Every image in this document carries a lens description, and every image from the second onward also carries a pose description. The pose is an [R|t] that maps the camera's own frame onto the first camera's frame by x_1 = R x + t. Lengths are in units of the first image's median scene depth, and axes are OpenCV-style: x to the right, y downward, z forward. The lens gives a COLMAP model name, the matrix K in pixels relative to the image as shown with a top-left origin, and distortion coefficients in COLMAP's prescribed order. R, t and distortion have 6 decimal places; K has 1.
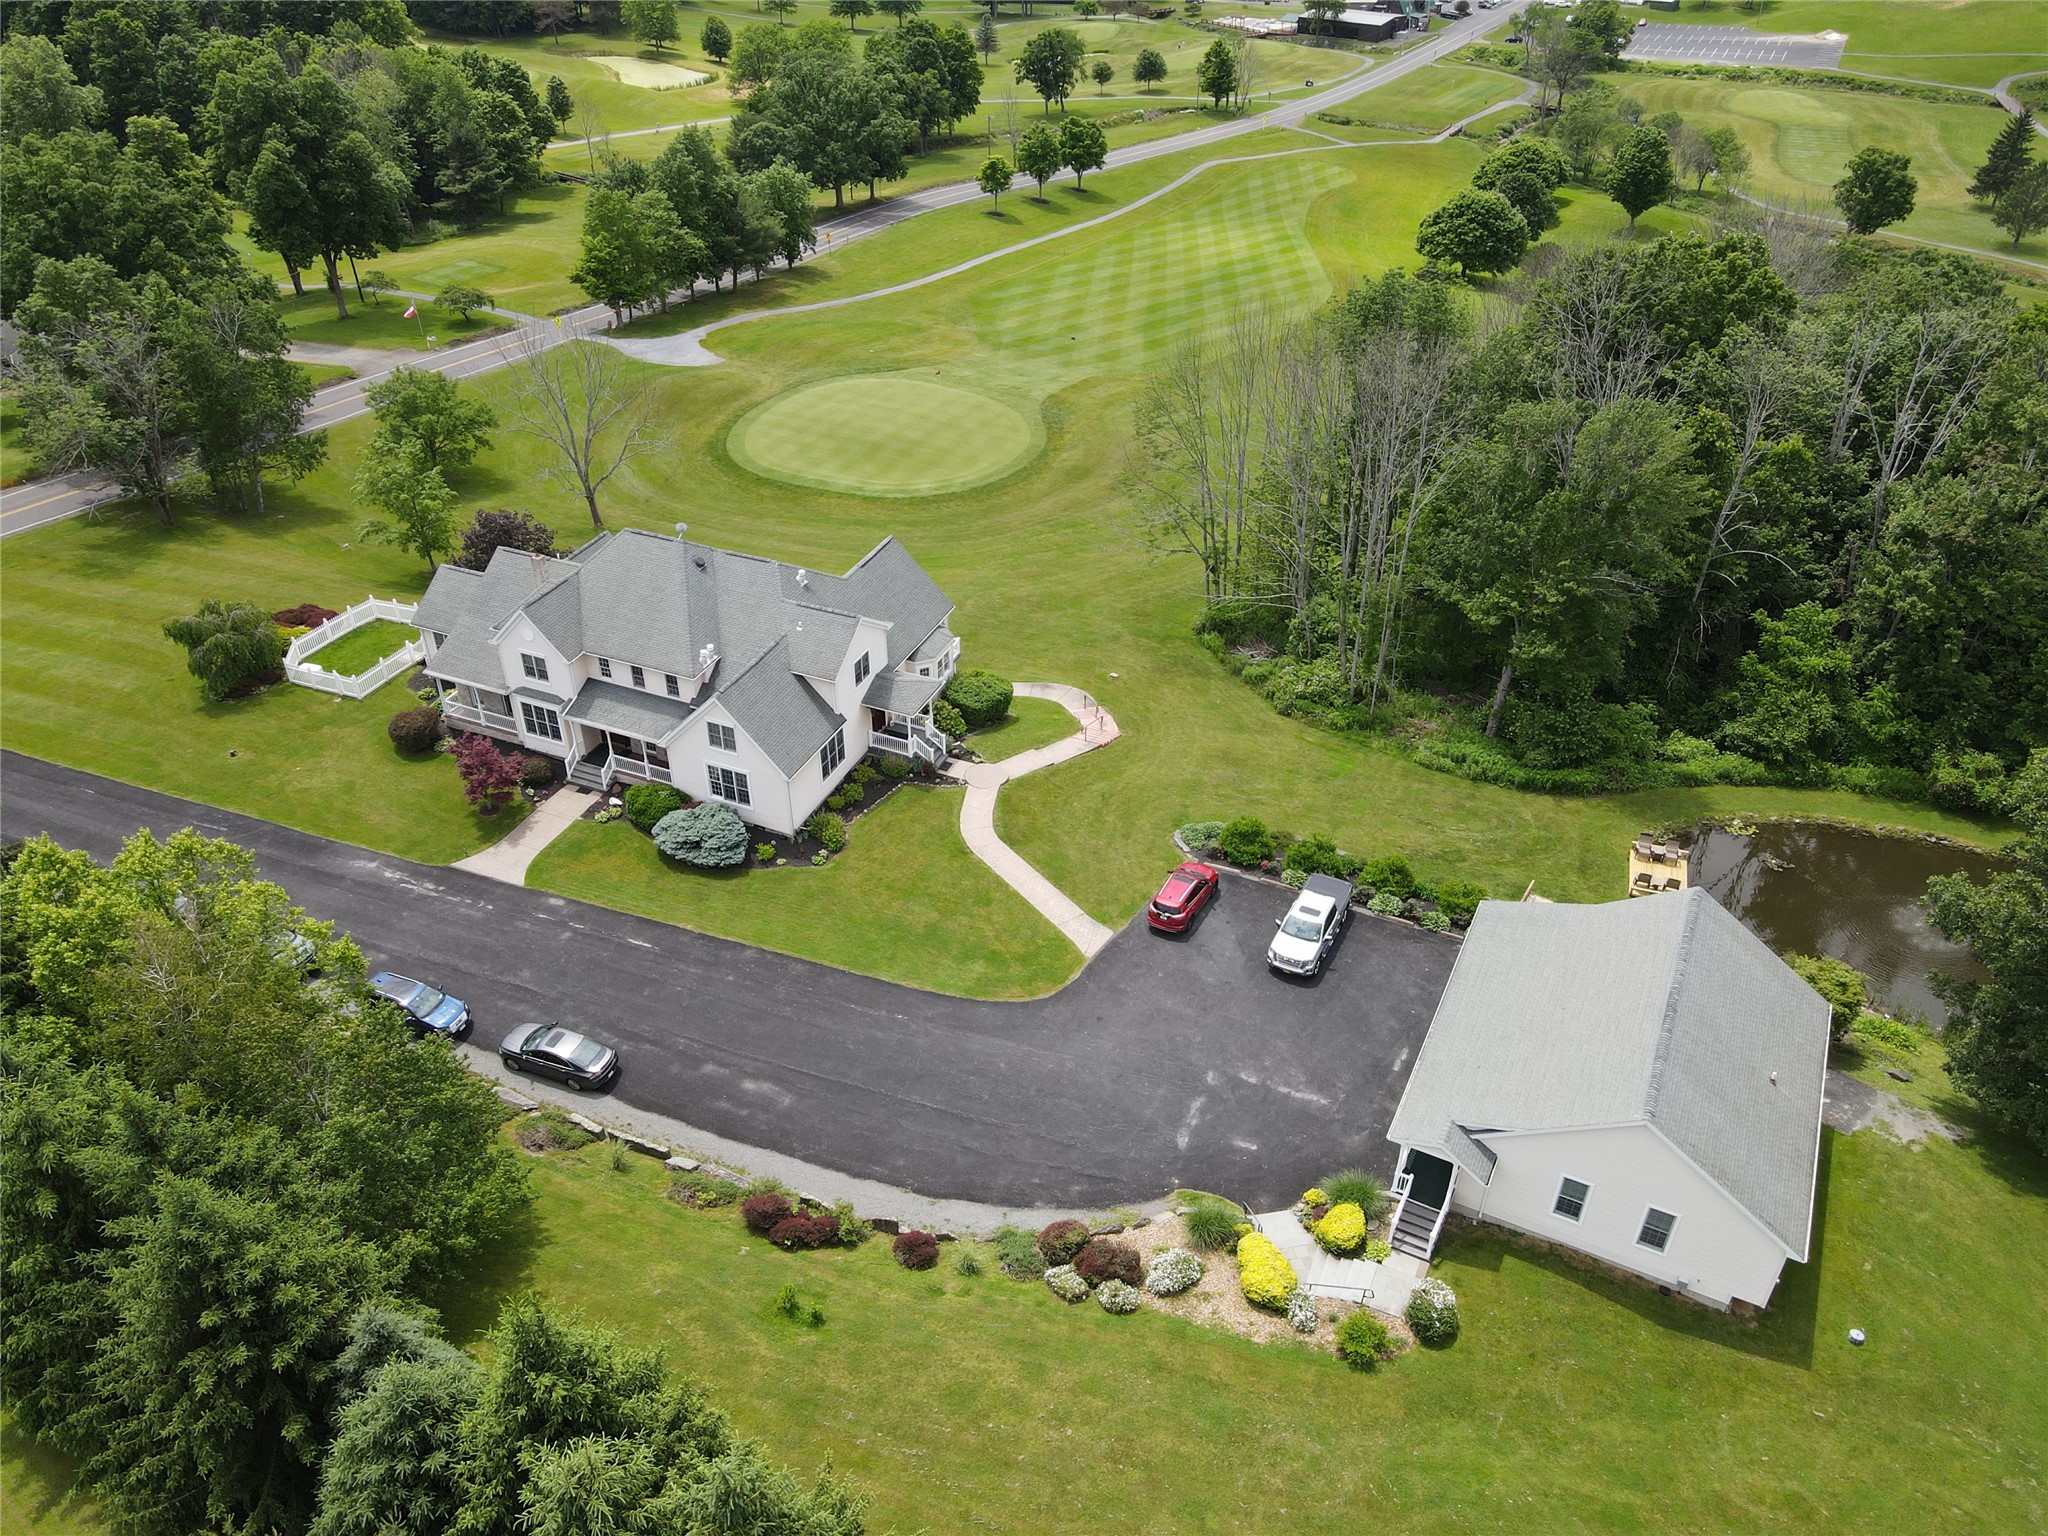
lens RADIAL K [[1493.5, 0, 1004.7], [0, 1493.5, 774.4], [0, 0, 1]] dist [0.002610, 0.011183]
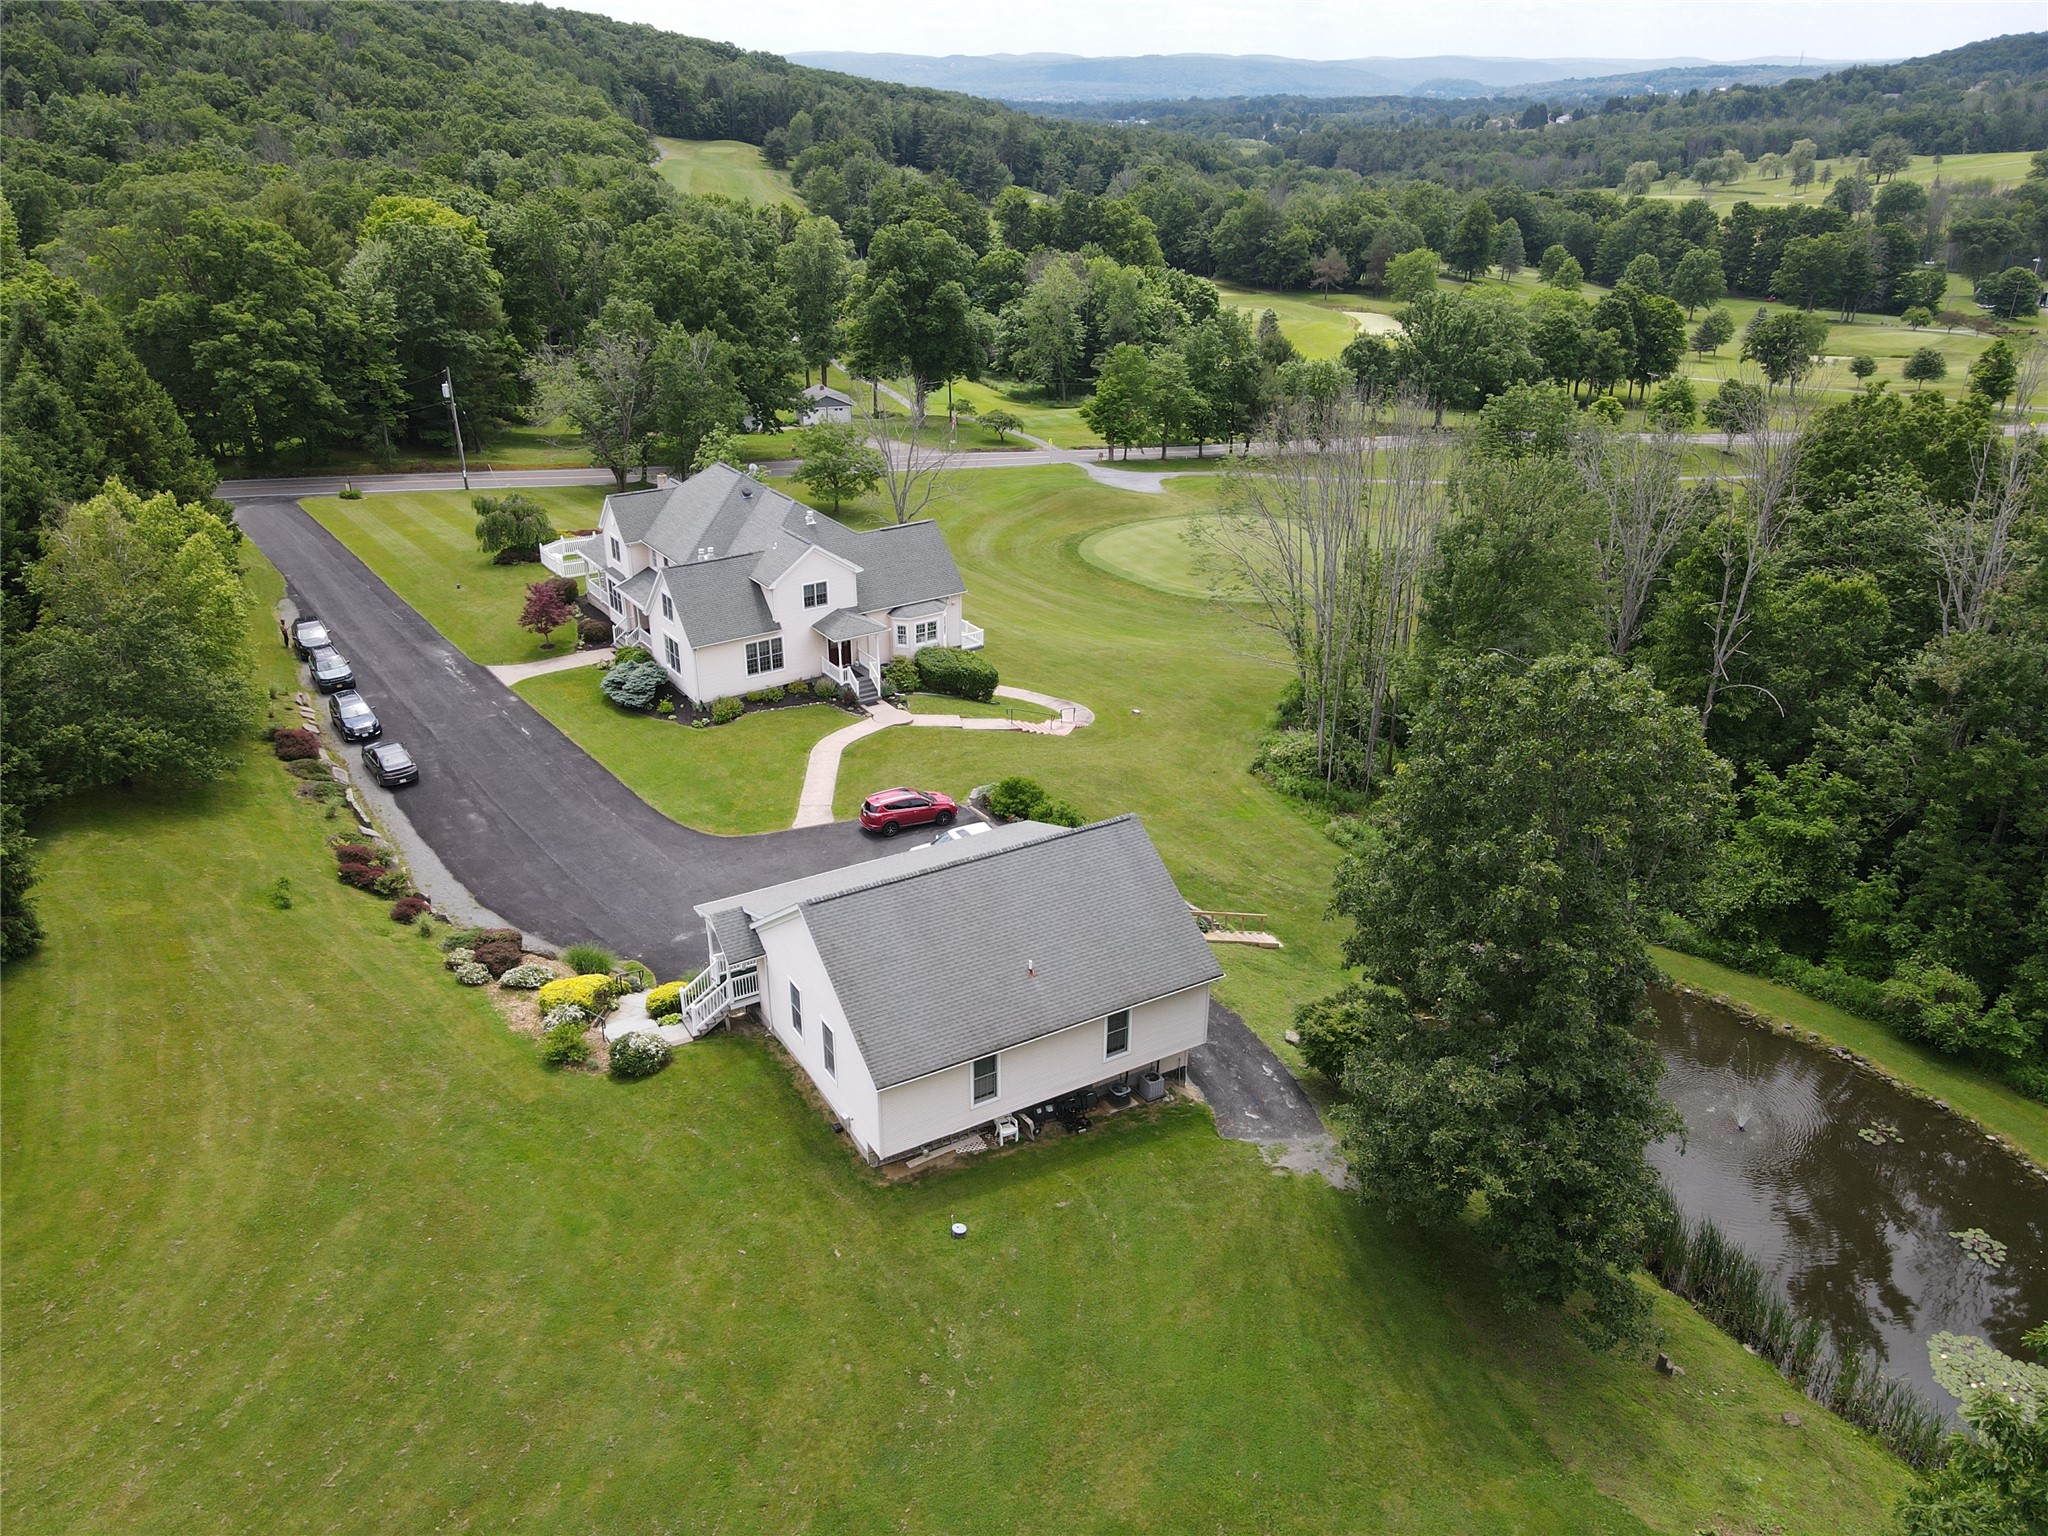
lens RADIAL K [[1493.5, 0, 1007.6], [0, 1493.5, 773.2], [0, 0, 1]] dist [0.002610, 0.011183]
pose [[0.838148, 0.231496, -0.493880, 0.635653], [-0.317822, 0.943146, -0.097286, 0.125034], [0.443280, 0.238506, 0.864071, 0.106787]]
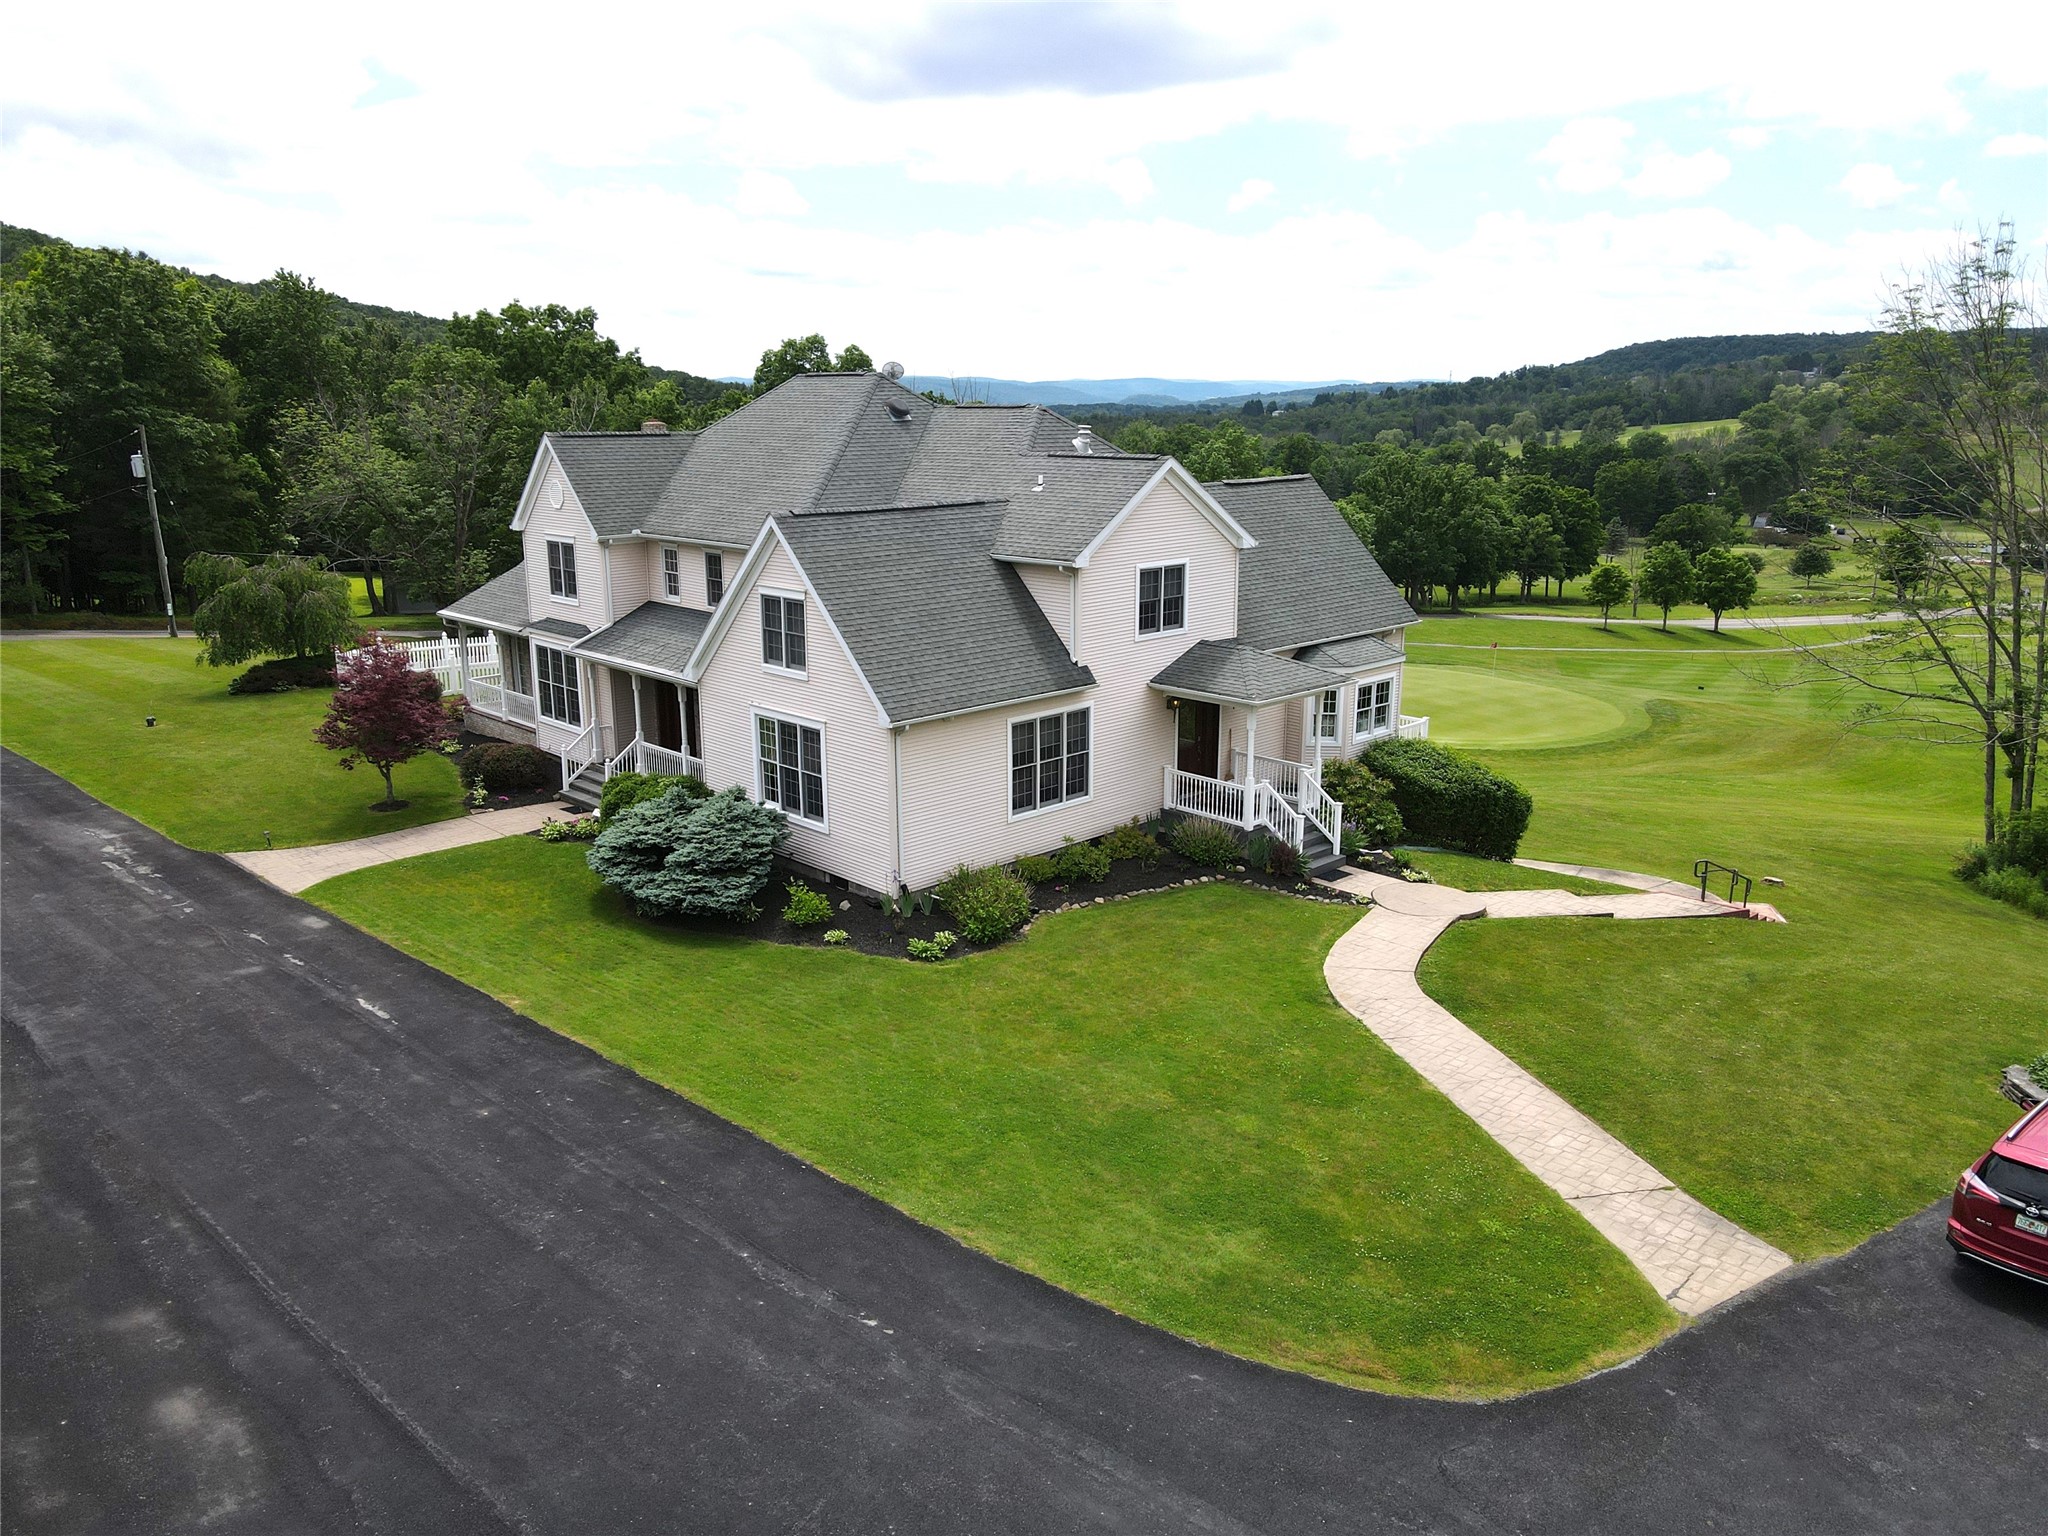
lens RADIAL K [[1493.5, 0, 1014.5], [0, 1493.5, 770.8], [0, 0, 1]] dist [0.002610, 0.011183]
pose [[0.922182, 0.091317, -0.375820, 0.034348], [-0.222711, 0.919826, -0.322986, 0.128549], [0.316195, 0.381551, 0.868585, 0.633034]]
